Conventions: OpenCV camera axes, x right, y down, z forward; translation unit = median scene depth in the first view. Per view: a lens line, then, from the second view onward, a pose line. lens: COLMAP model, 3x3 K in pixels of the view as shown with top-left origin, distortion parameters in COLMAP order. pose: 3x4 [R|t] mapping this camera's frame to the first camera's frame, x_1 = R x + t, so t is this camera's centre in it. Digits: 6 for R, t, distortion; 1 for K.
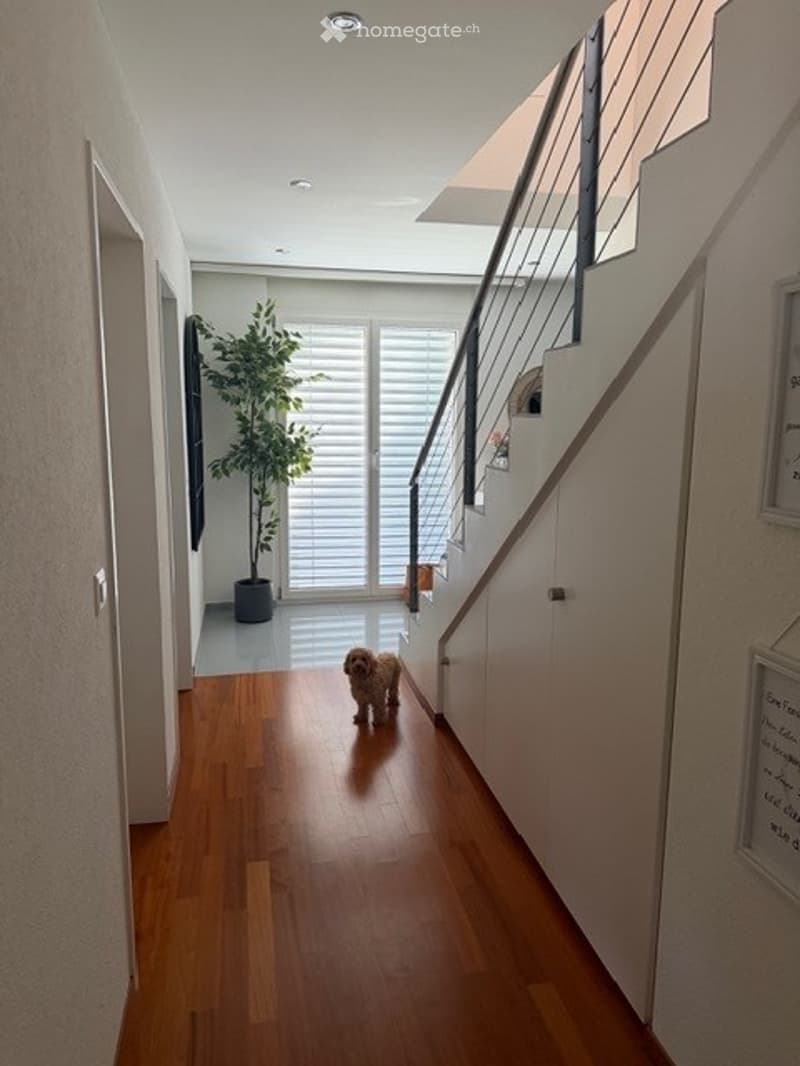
lens RADIAL K [[755.2, 0, 378.8], [0, 755.2, 530.5], [0, 0, 1]] dist [0.032614, -0.003107]
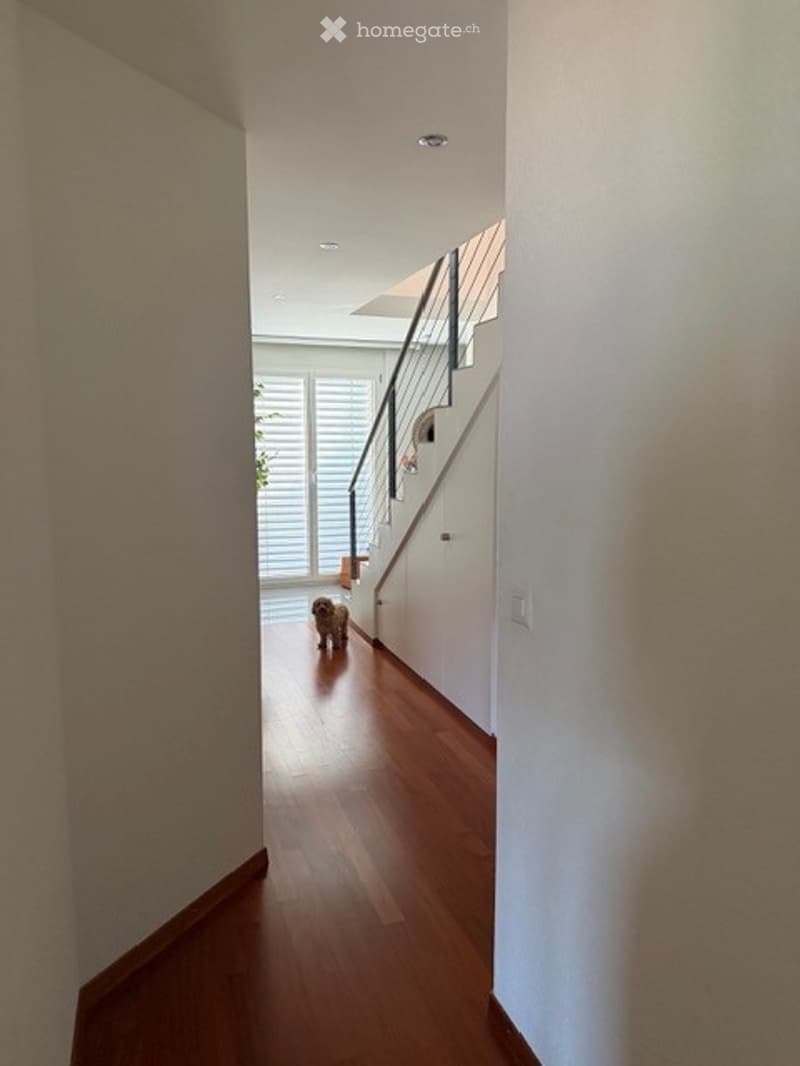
lens RADIAL K [[753.5, 0, 400.0], [0, 753.5, 533.0], [0, 0, 1]] dist [-0.008385, -0.004388]
pose [[0.987633, -0.023993, 0.154939, -0.072590], [0.029153, 0.999090, -0.031119, 0.056809], [-0.154051, 0.035251, 0.987434, -0.365127]]
